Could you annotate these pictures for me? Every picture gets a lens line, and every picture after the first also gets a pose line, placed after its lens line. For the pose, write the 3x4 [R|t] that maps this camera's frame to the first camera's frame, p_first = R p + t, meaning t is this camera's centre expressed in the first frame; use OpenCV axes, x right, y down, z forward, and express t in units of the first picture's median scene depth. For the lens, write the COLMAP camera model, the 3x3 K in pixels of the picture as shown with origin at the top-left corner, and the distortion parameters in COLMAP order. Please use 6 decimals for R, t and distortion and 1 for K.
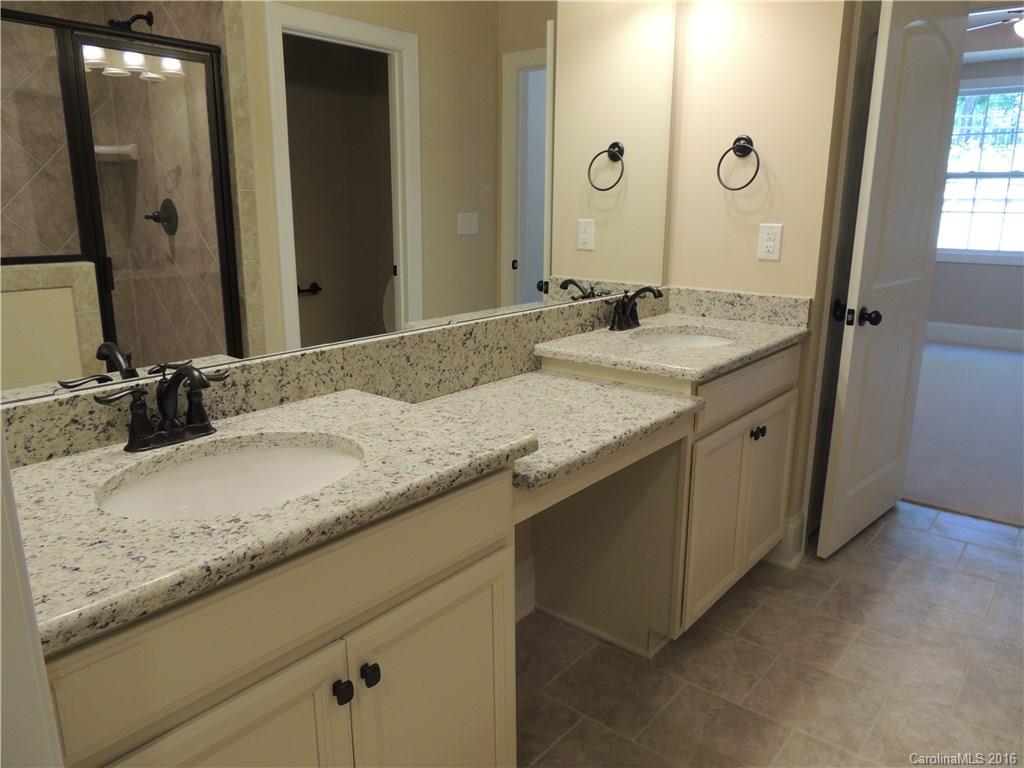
lens RADIAL K [[724.4, 0, 509.9], [0, 724.4, 383.2], [0, 0, 1]] dist [-0.038003, 0.004446]
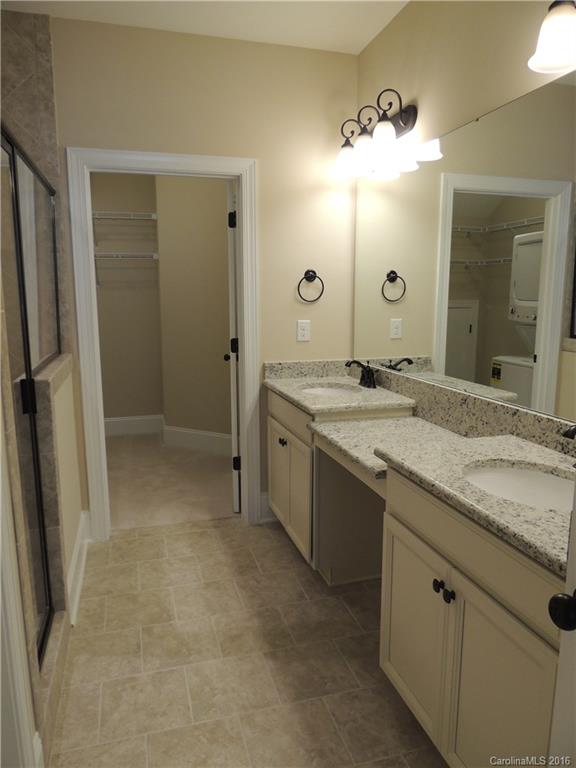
lens RADIAL K [[539.5, 0, 275.8], [0, 539.5, 386.8], [0, 0, 1]] dist [-0.055181, 0.002455]
pose [[-0.573867, 0.138466, -0.807158, 1.075187], [-0.193568, 0.934742, 0.297974, -0.353084], [0.795744, 0.327237, -0.509615, 1.246128]]
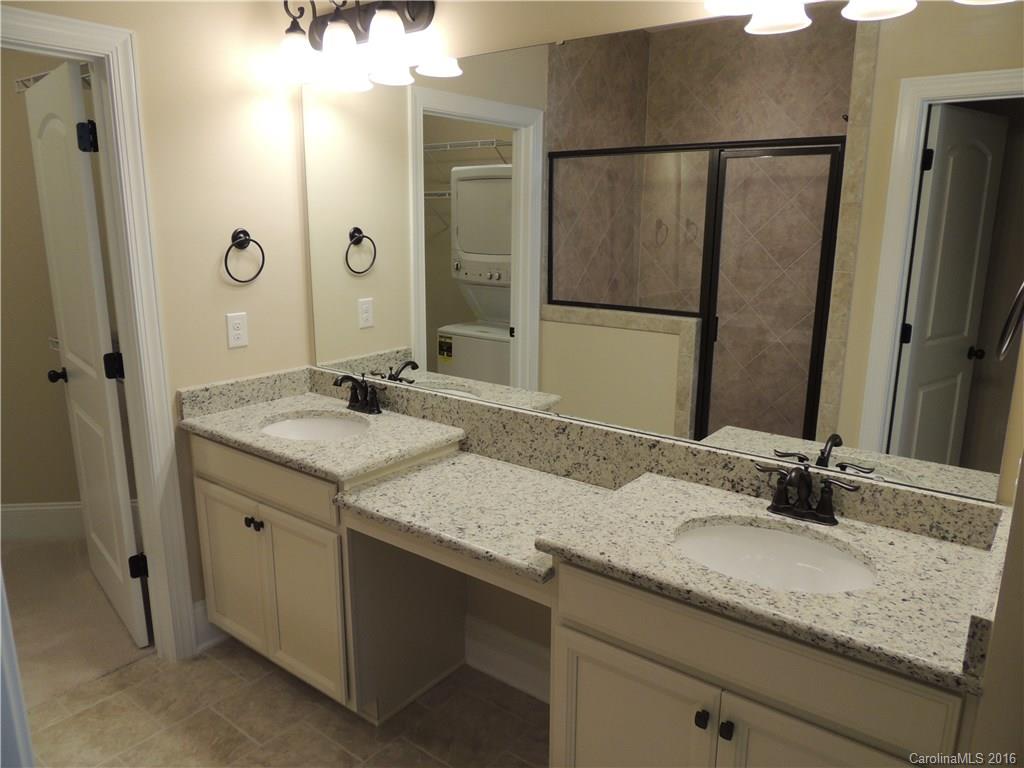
lens RADIAL K [[724.4, 0, 509.9], [0, 724.4, 383.2], [0, 0, 1]] dist [-0.038003, 0.004446]
pose [[0.038326, 0.225420, -0.973508, 1.020653], [-0.246558, 0.946235, 0.209398, -0.351423], [0.968370, 0.232001, 0.091844, 0.798874]]
